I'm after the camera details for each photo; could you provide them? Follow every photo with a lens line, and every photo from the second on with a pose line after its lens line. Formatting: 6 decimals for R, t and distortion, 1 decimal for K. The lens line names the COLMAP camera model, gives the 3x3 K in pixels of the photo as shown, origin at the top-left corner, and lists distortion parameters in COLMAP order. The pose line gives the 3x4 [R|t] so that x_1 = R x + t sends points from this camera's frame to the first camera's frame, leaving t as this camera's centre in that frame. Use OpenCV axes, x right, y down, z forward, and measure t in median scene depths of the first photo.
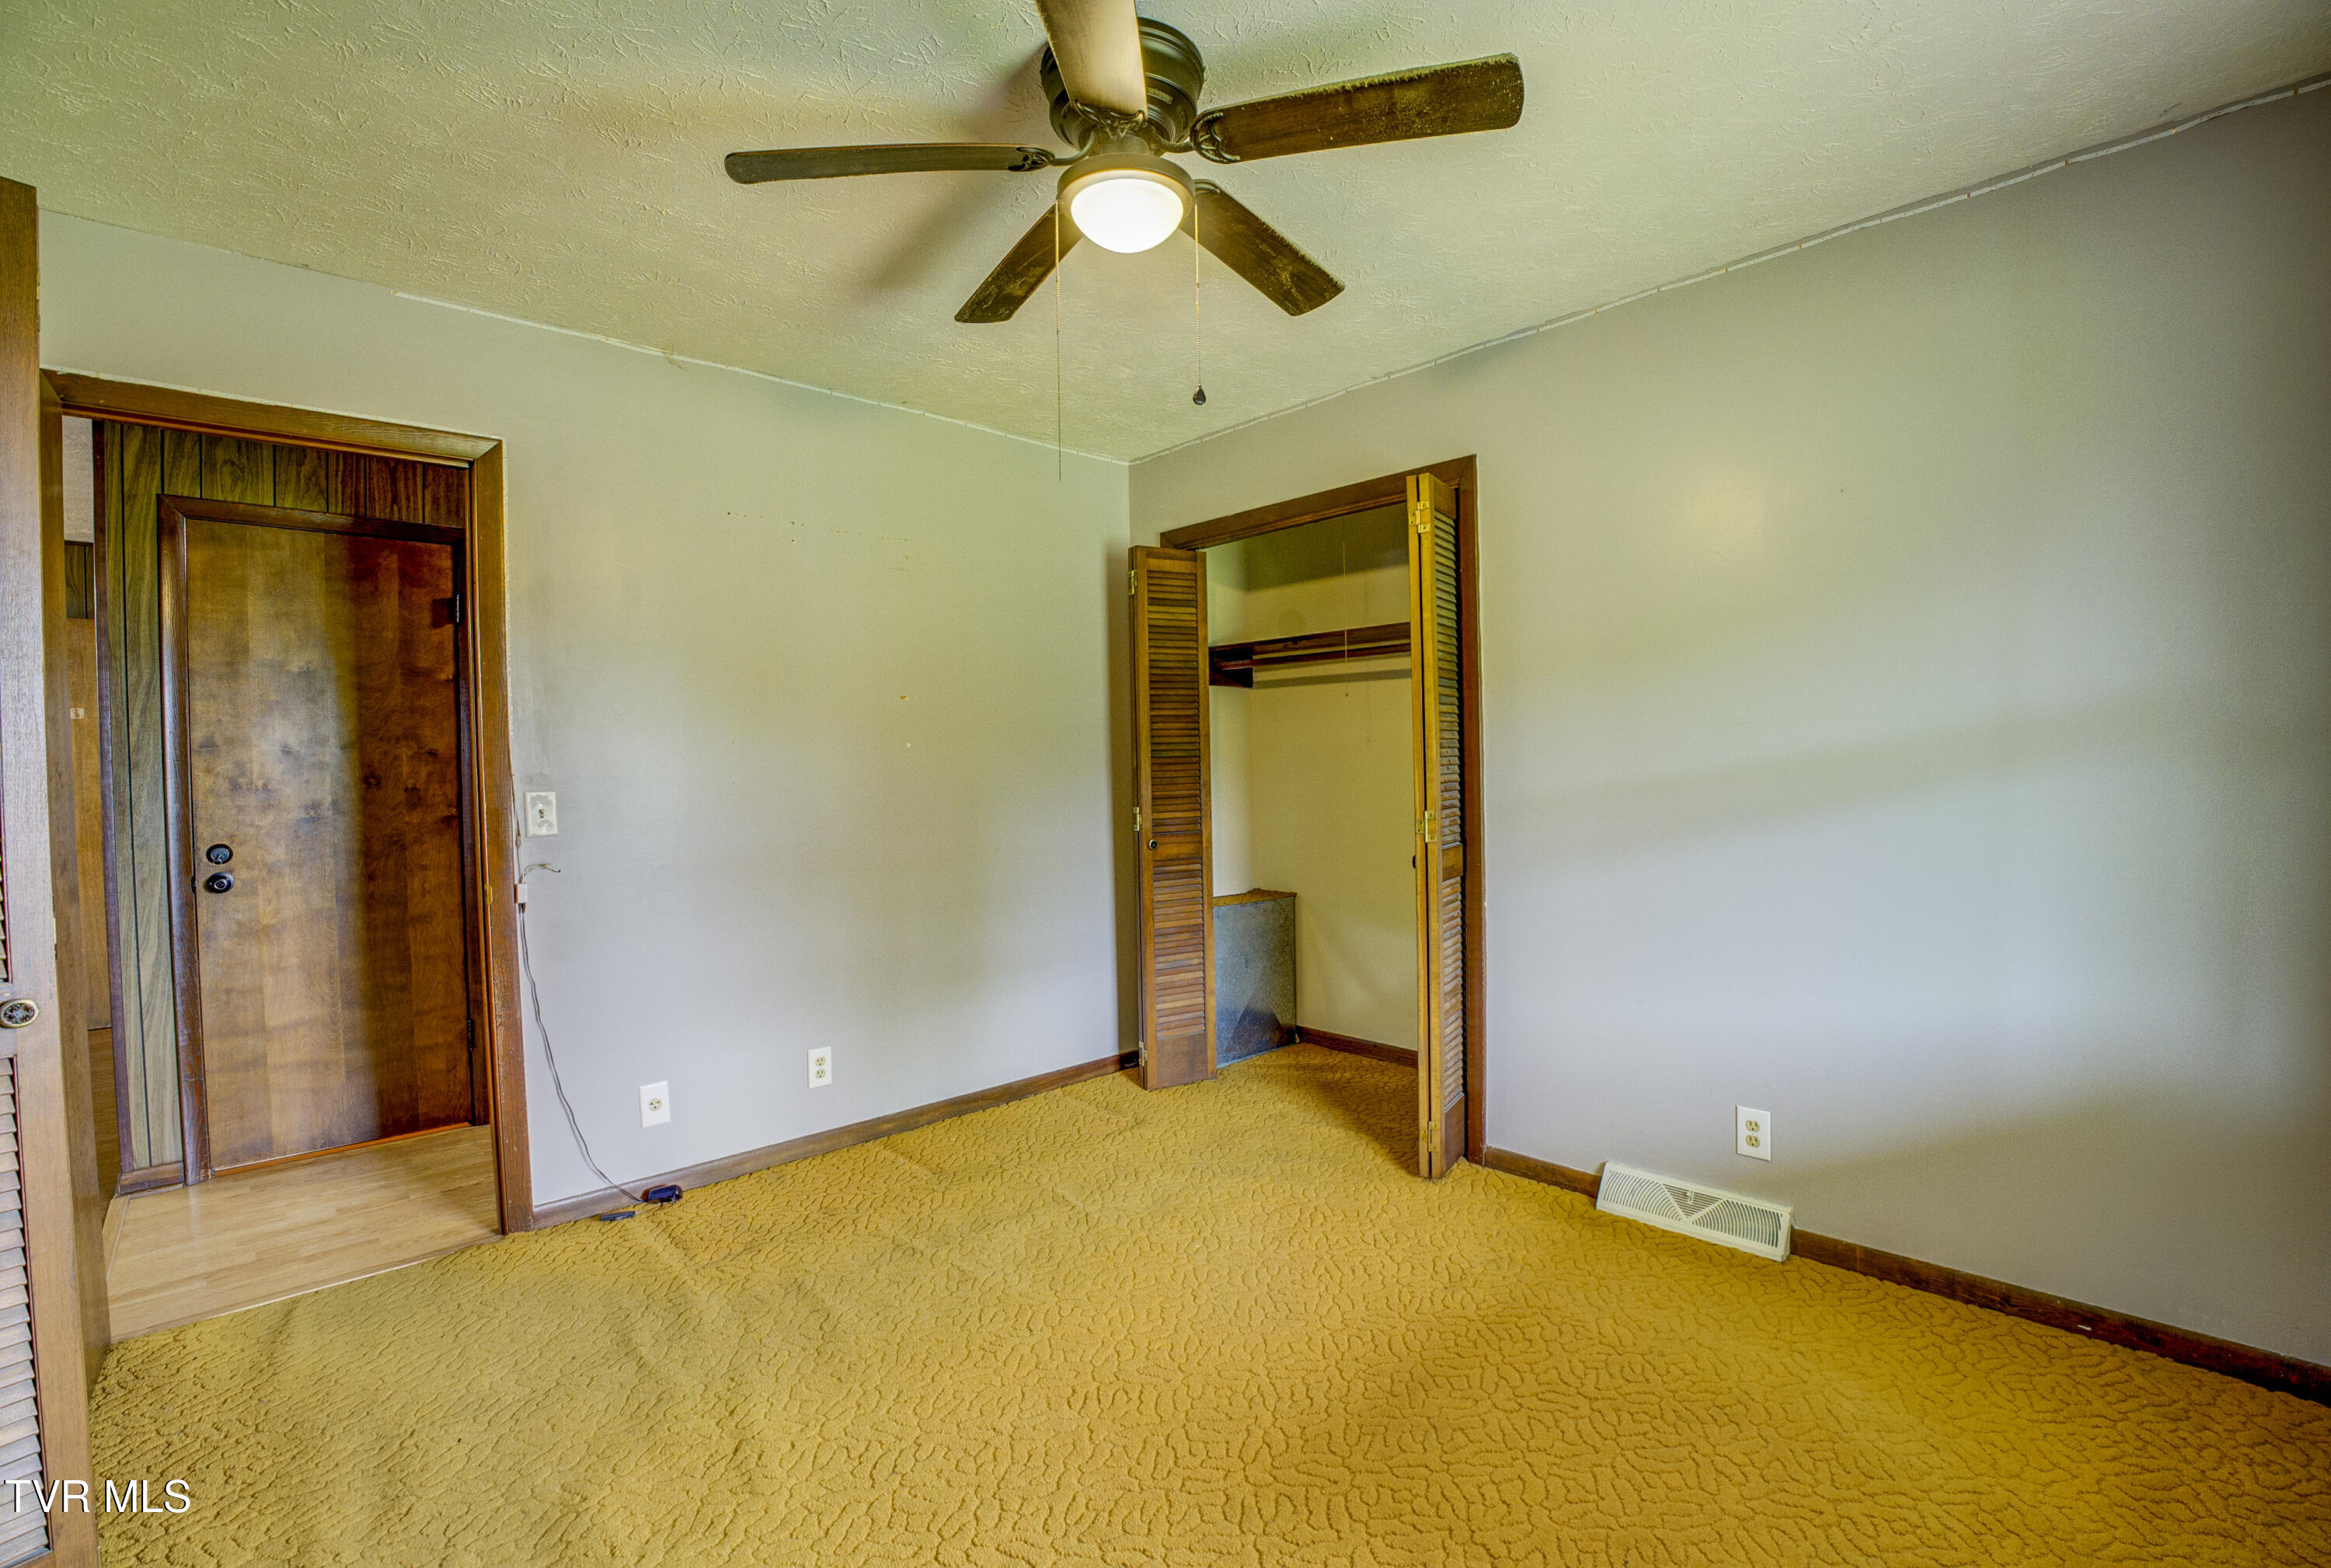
lens RADIAL K [[1020.7, 0, 1172.0], [0, 1020.7, 784.1], [0, 0, 1]] dist [-0.066628, 0.013386]
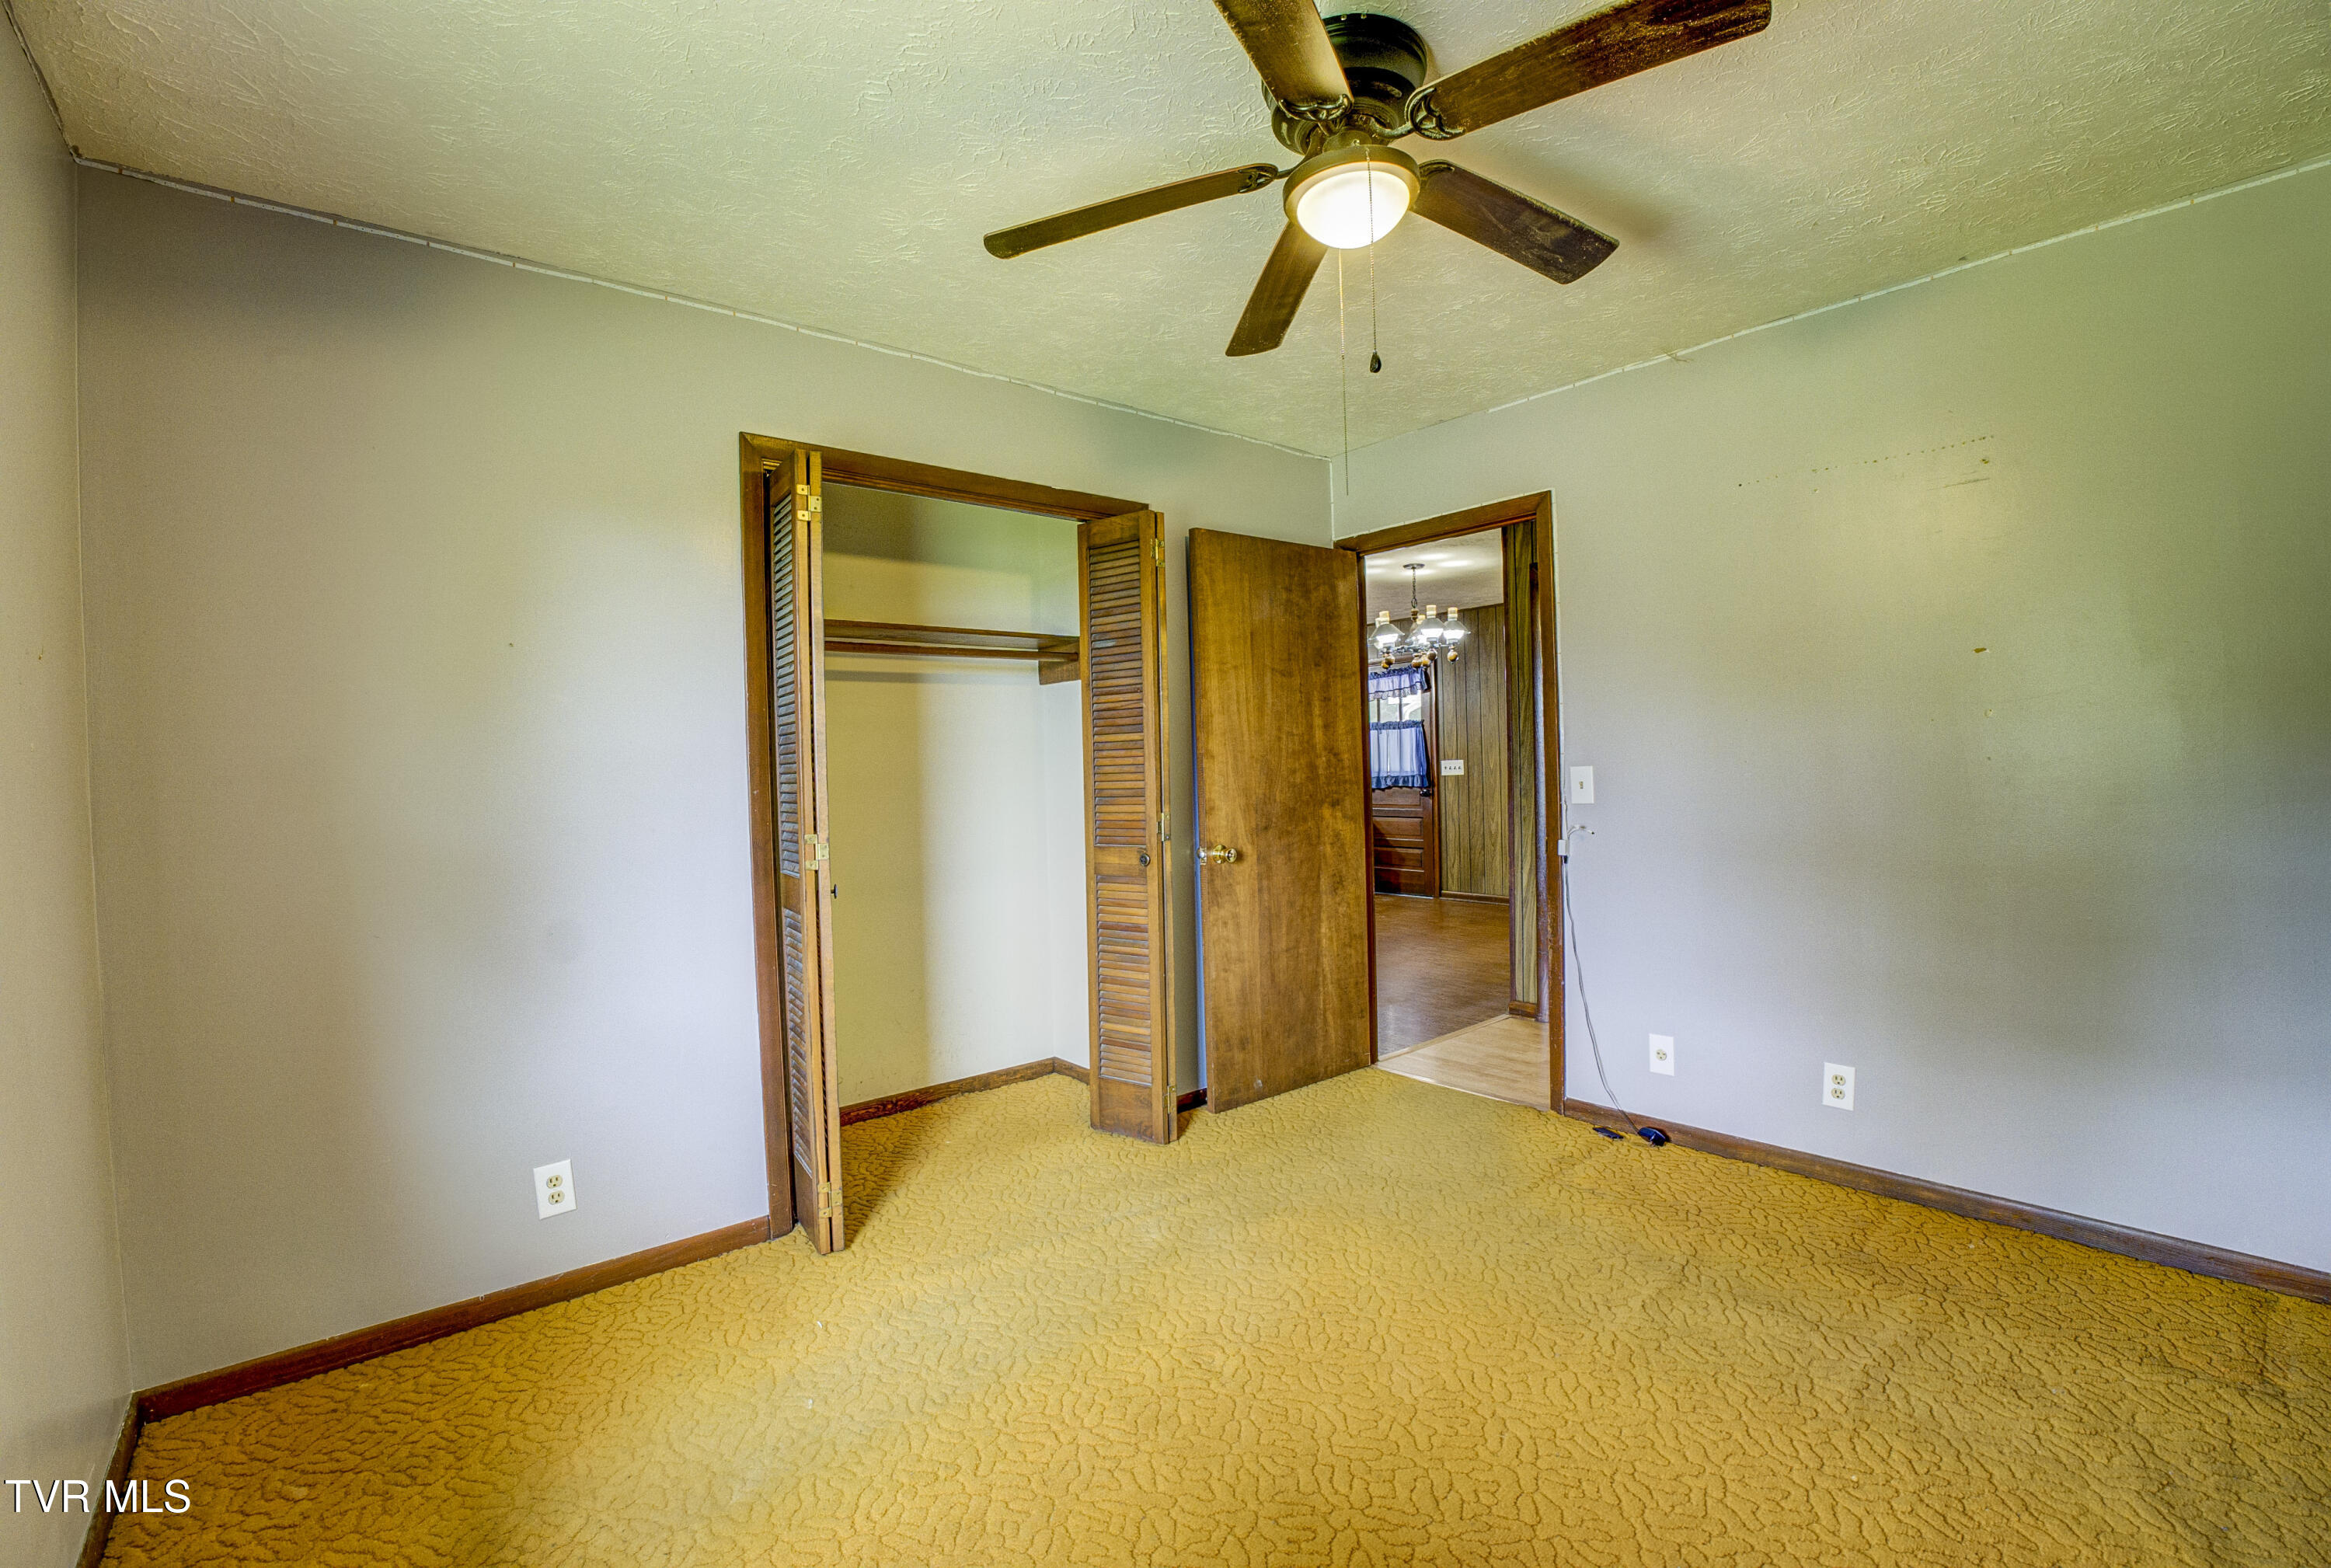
lens RADIAL K [[1020.7, 0, 1172.0], [0, 1020.7, 784.1], [0, 0, 1]] dist [-0.066628, 0.013386]
pose [[-0.047106, 0.040418, -0.998072, 0.589281], [0.004785, 0.999179, 0.040237, -0.022009], [0.998878, -0.002881, -0.047260, 0.517426]]
